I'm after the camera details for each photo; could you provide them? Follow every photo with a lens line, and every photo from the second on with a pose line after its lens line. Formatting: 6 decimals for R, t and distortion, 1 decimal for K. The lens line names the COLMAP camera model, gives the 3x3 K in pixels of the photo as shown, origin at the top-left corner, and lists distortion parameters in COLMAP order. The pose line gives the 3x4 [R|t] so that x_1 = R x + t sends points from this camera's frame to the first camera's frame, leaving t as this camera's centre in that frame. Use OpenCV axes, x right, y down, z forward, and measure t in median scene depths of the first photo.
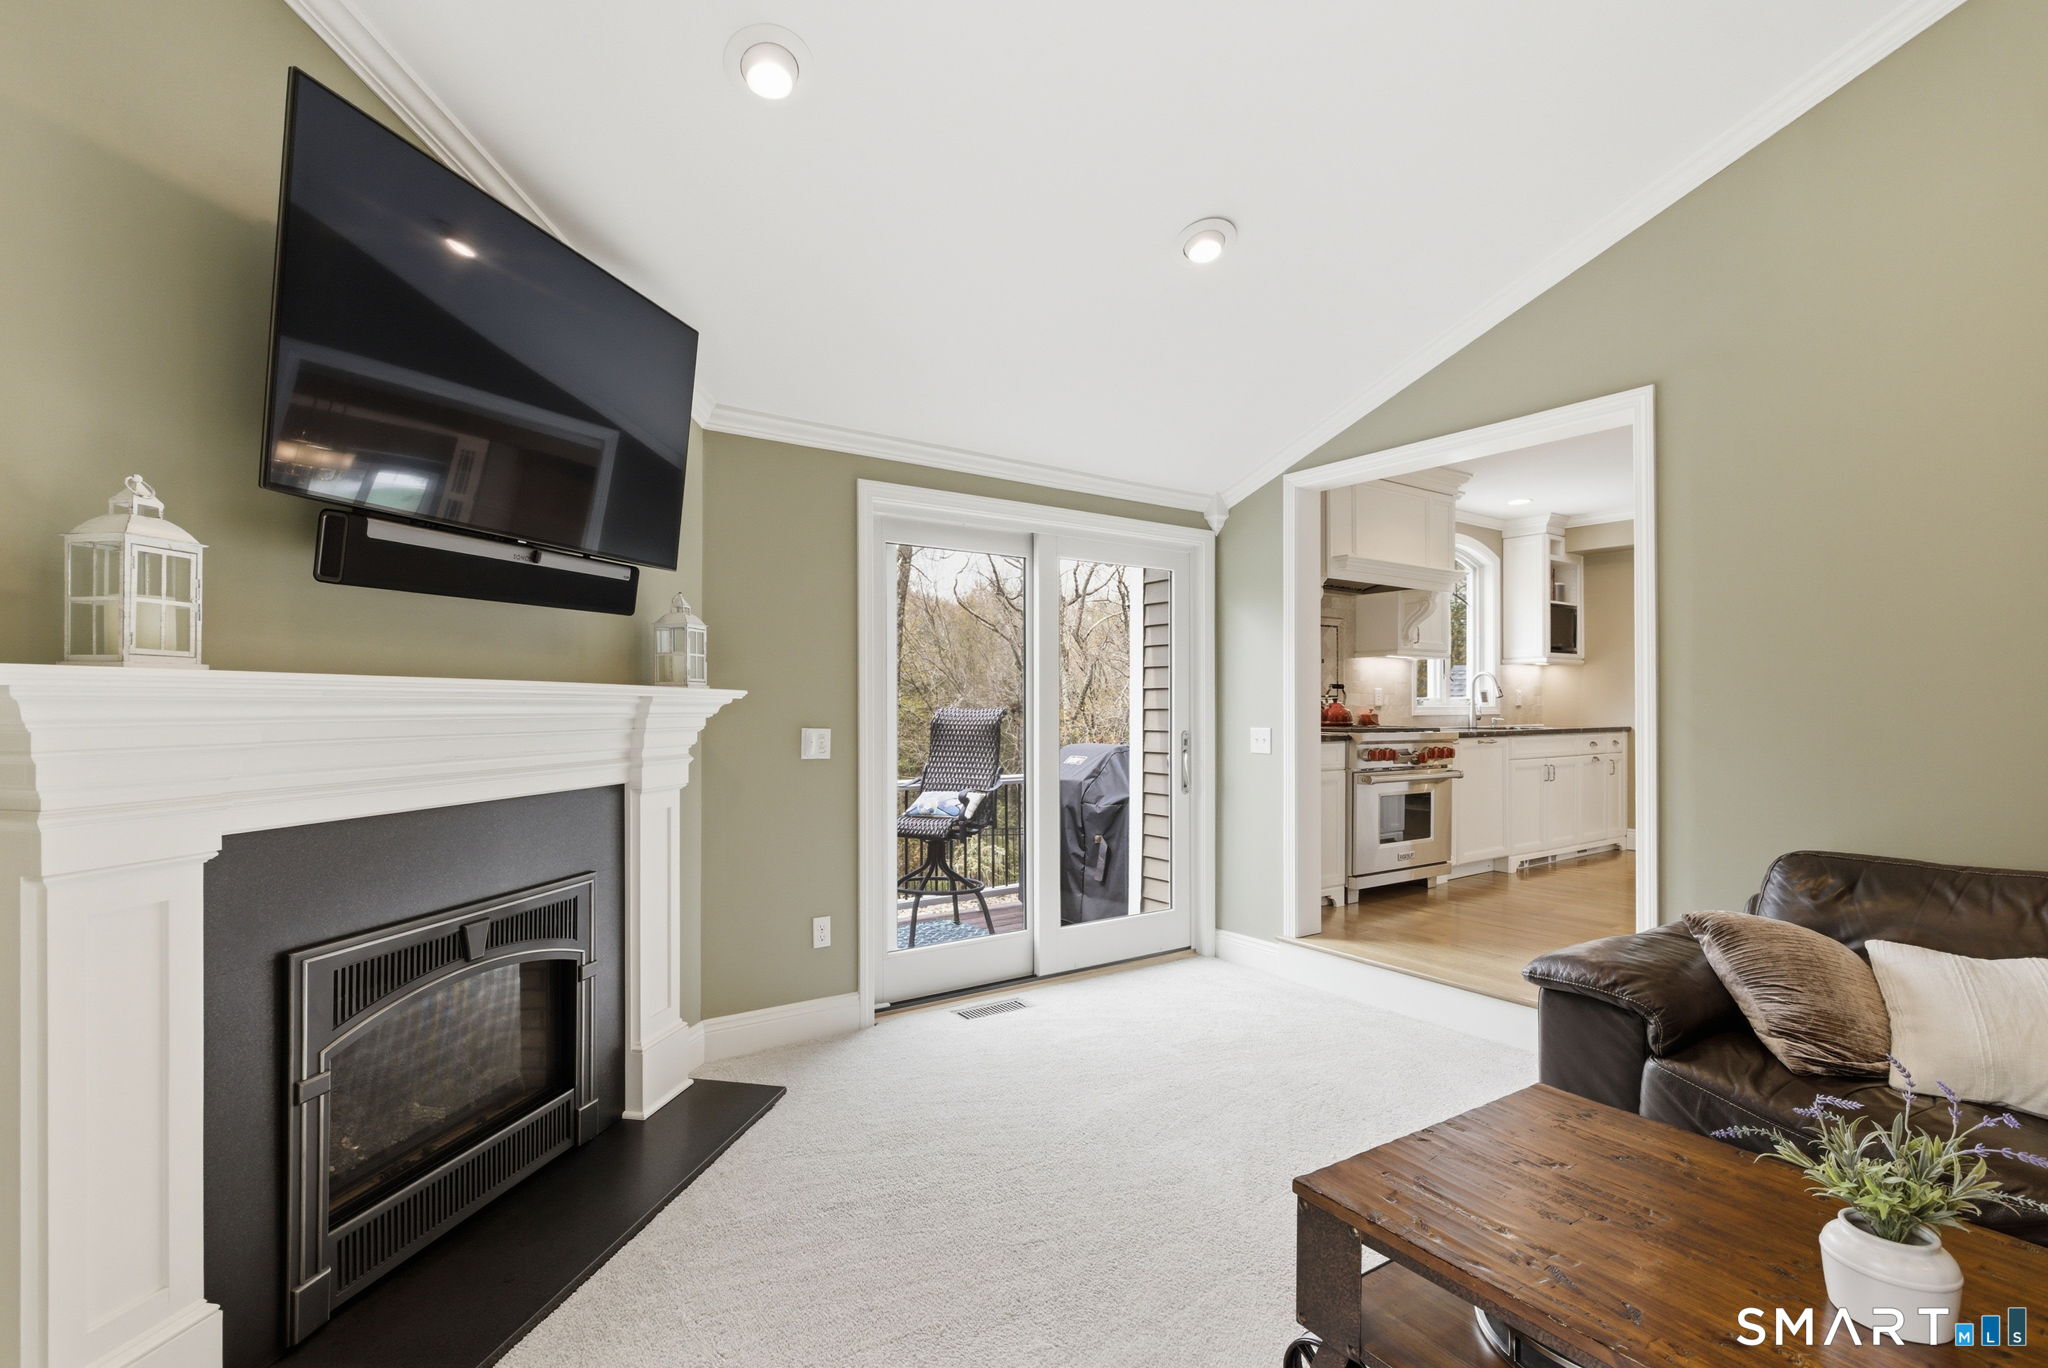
lens RADIAL K [[938.8, 0, 1025.1], [0, 938.8, 698.3], [0, 0, 1]] dist [-0.001030, -0.000021]
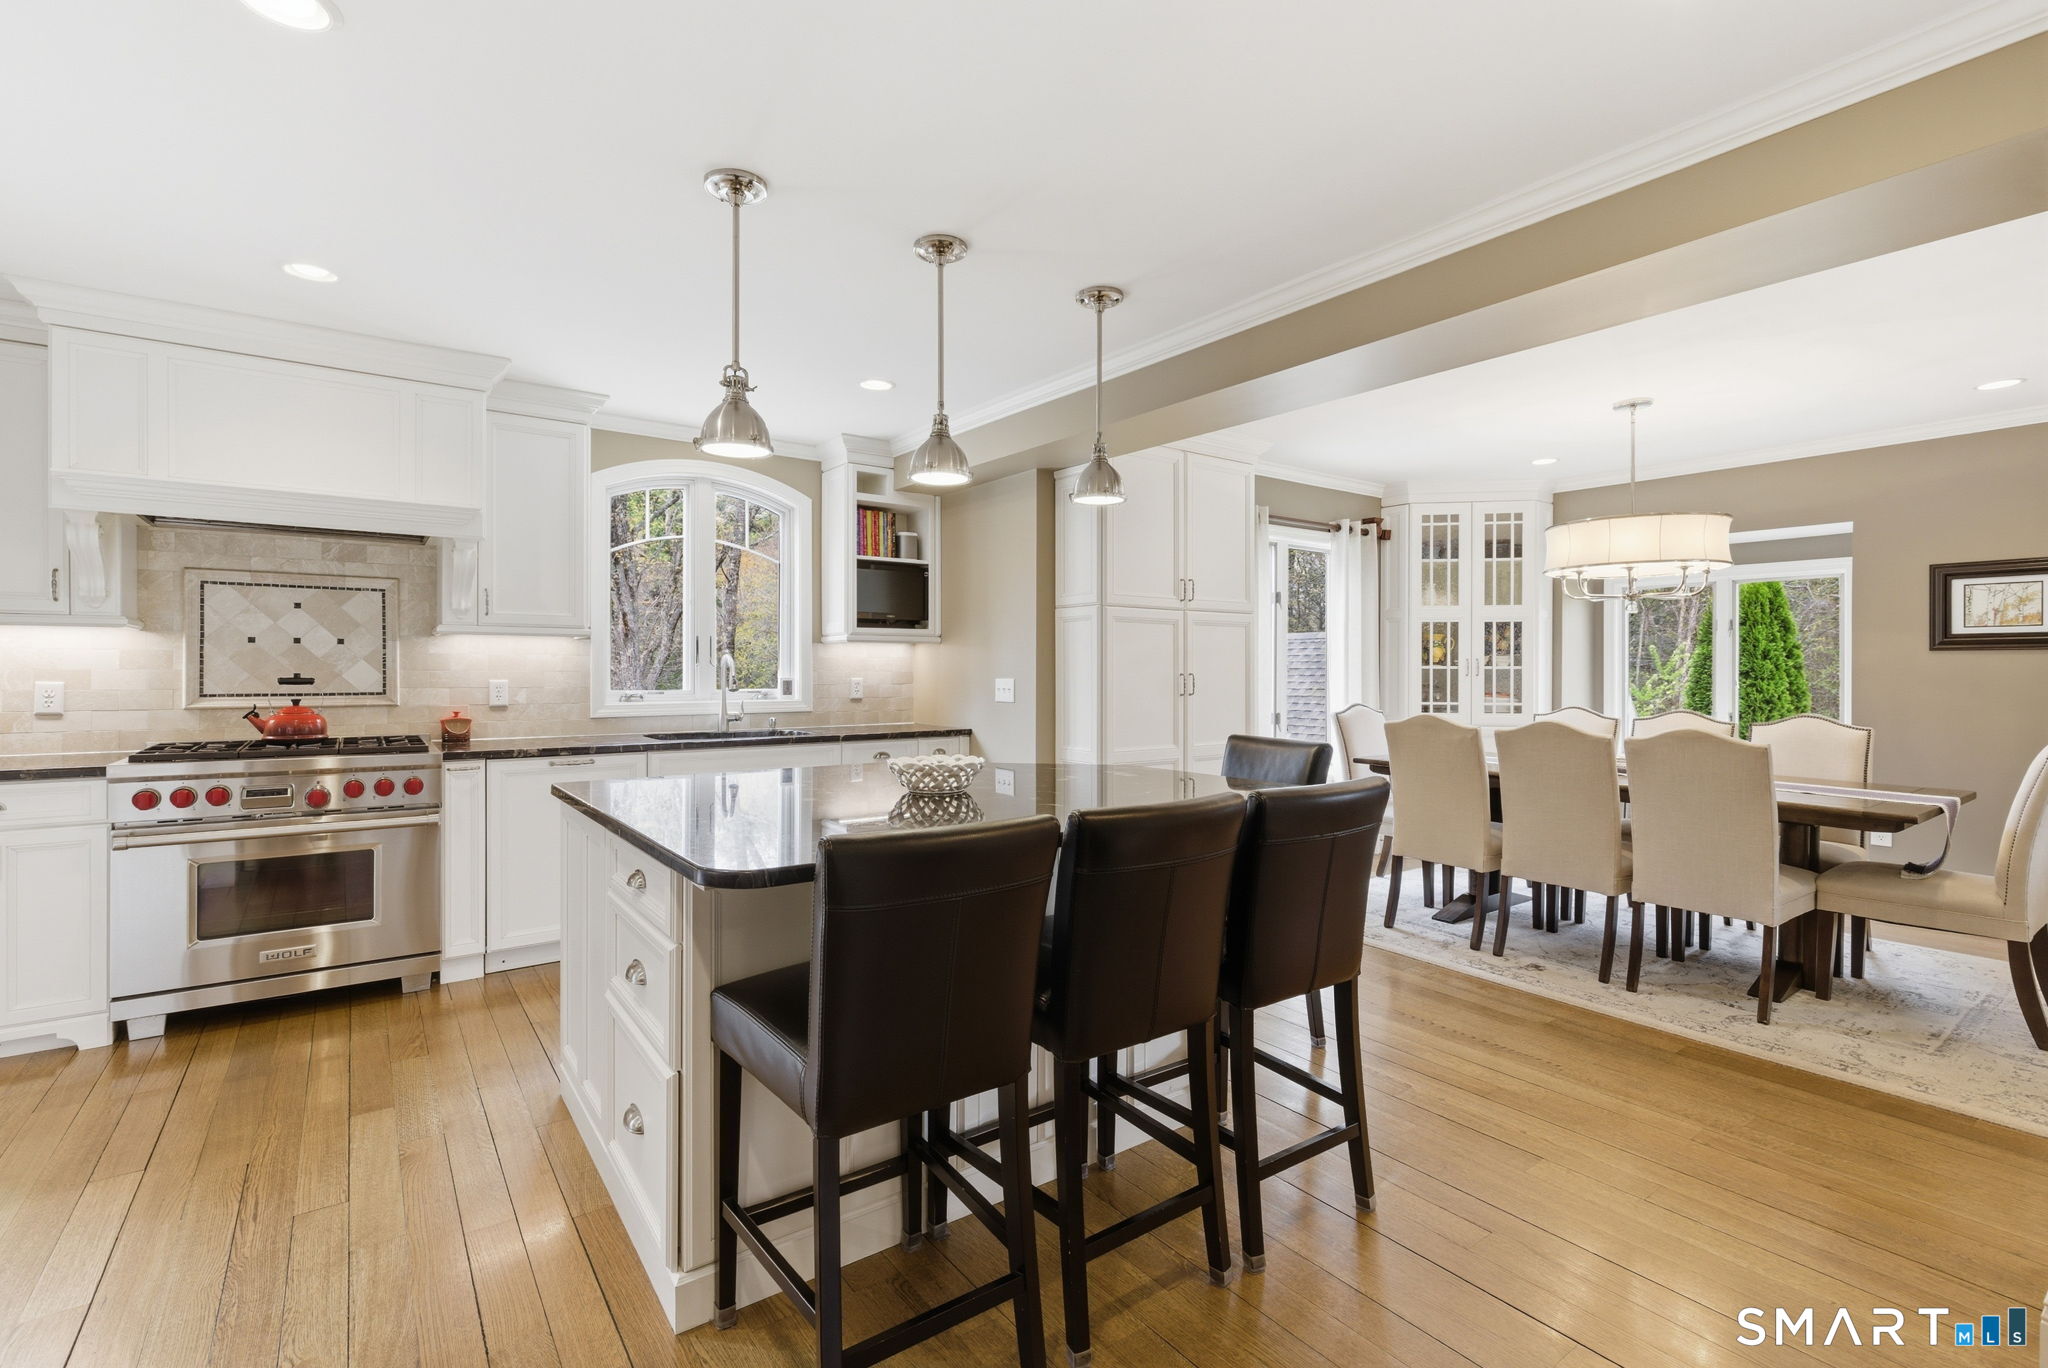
lens RADIAL K [[932.9, 0, 1019.0], [0, 932.9, 667.6], [0, 0, 1]] dist [-0.003628, 0.000155]
pose [[0.999722, -0.000898, 0.023545, 0.729194], [0.000830, 0.999995, 0.002917, -0.021049], [-0.023547, -0.002897, 0.999719, 0.302941]]
